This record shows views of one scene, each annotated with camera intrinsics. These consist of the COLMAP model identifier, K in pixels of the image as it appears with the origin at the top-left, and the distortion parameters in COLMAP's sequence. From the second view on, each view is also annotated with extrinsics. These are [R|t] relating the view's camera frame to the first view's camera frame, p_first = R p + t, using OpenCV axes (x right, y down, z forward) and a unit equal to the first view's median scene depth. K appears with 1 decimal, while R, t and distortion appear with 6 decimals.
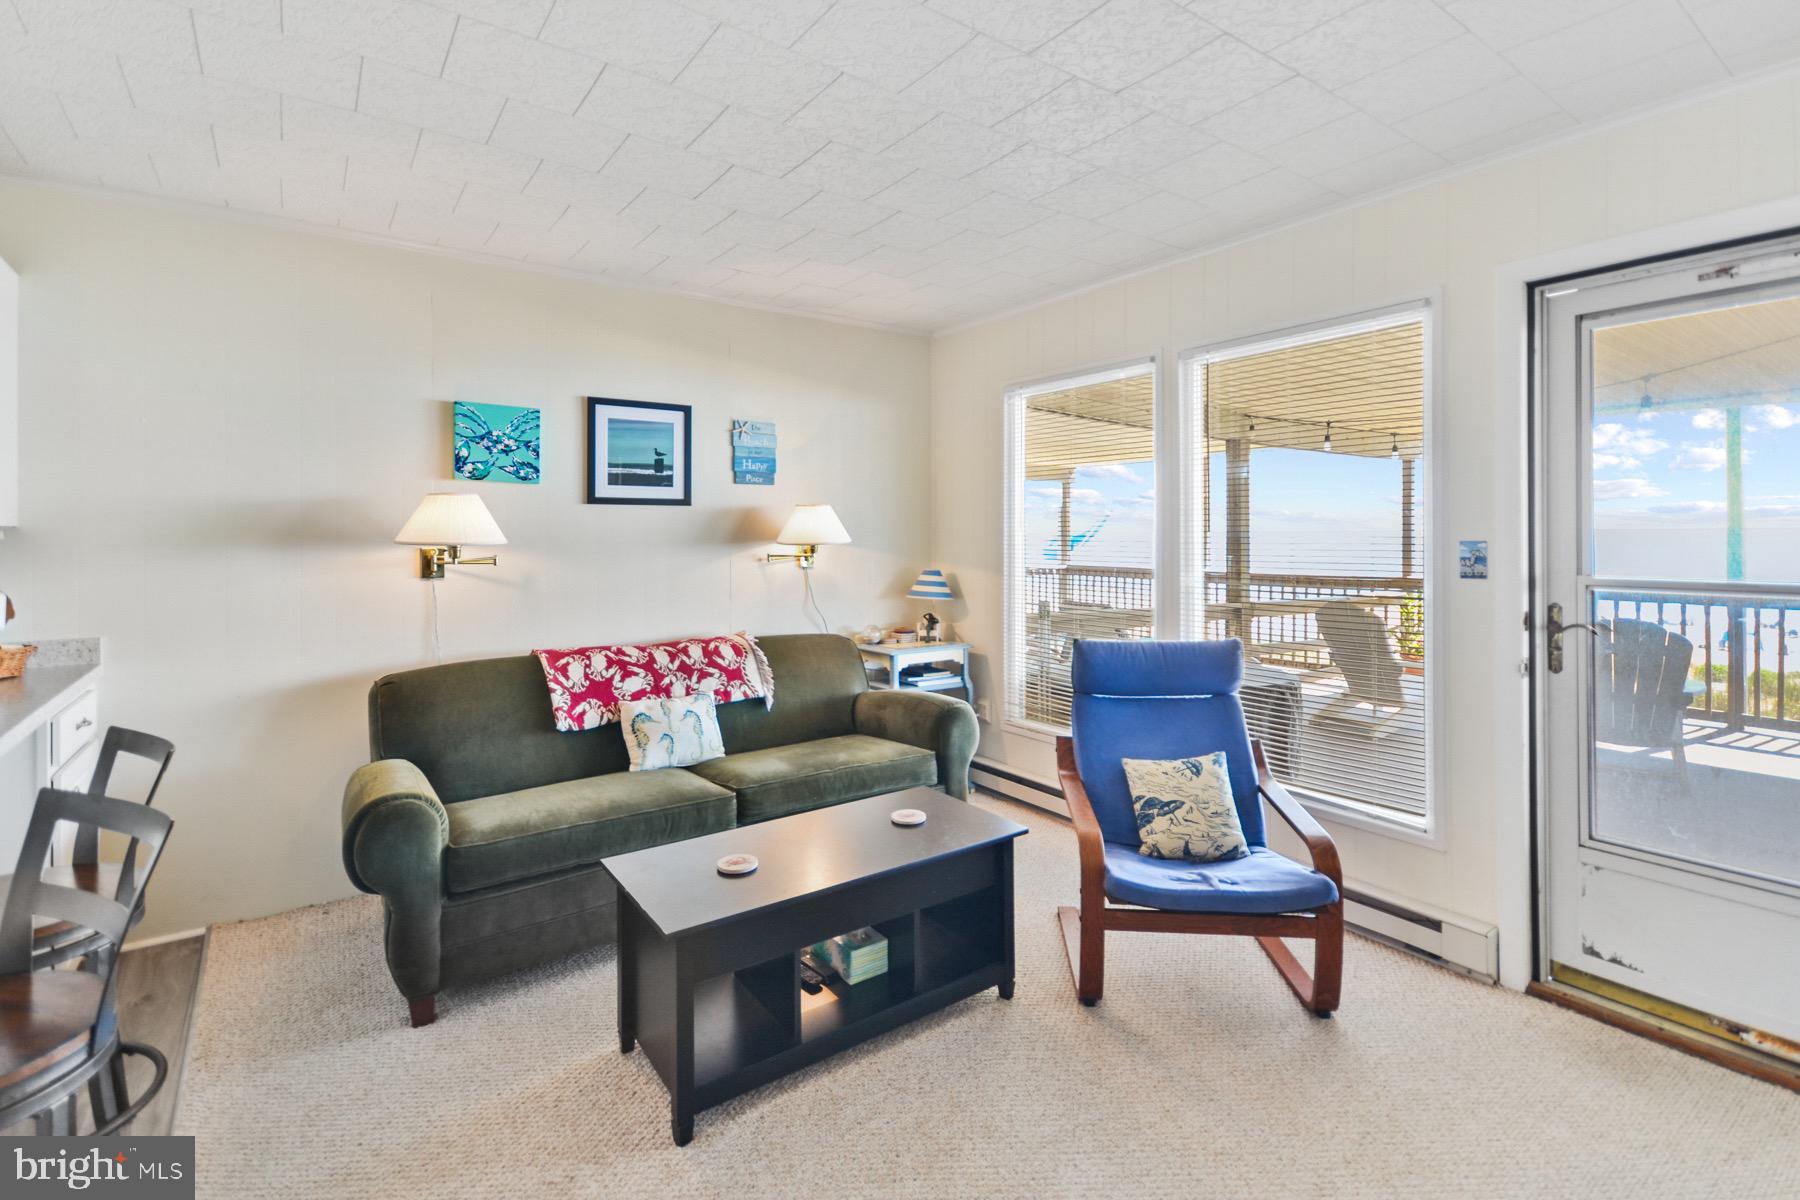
lens RADIAL K [[830.3, 0, 900.5], [0, 830.3, 542.5], [0, 0, 1]] dist [0.014542, -0.009593]
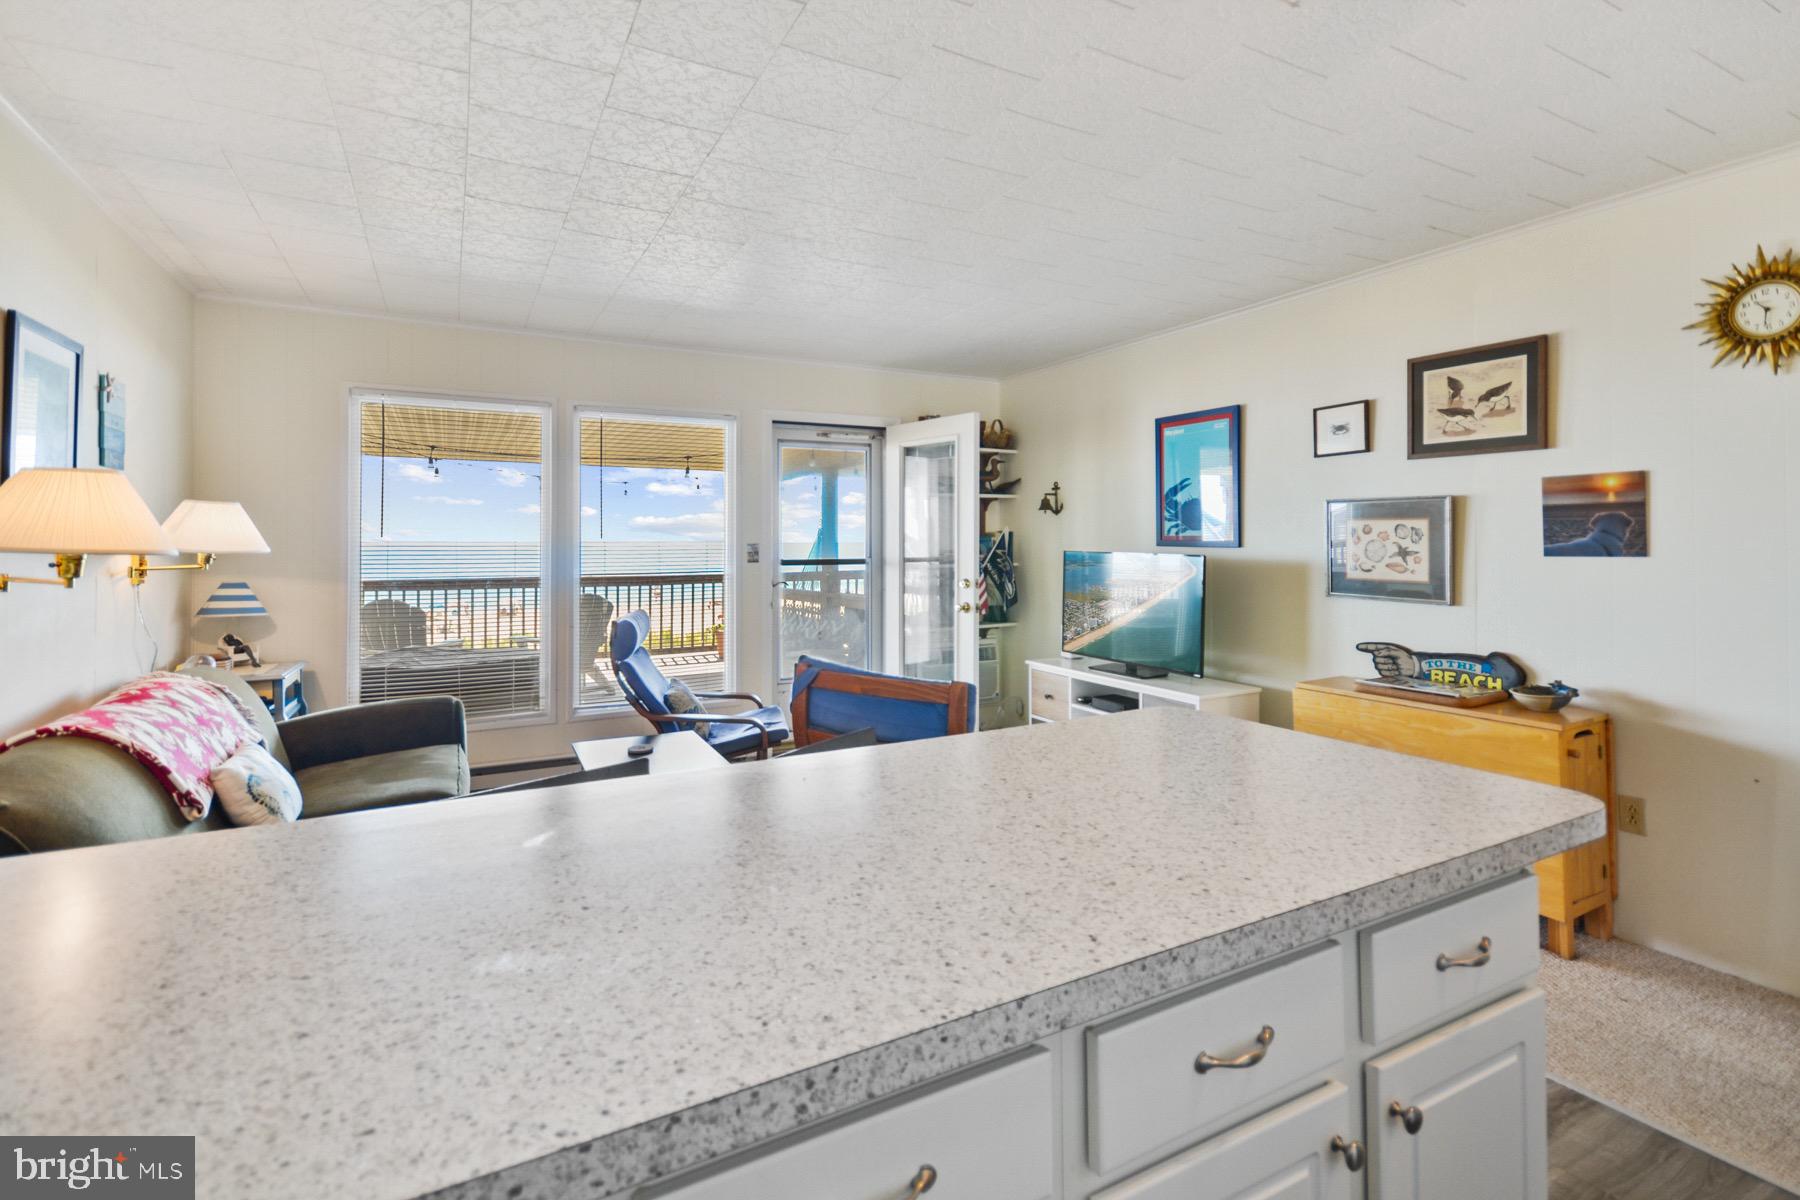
lens RADIAL K [[826.5, 0, 877.9], [0, 826.5, 570.6], [0, 0, 1]] dist [0.021553, -0.010593]
pose [[0.150827, -0.036385, 0.987890, -0.964535], [0.009831, 0.999328, 0.035305, -0.003382], [-0.988511, 0.004387, 0.151083, 0.310519]]
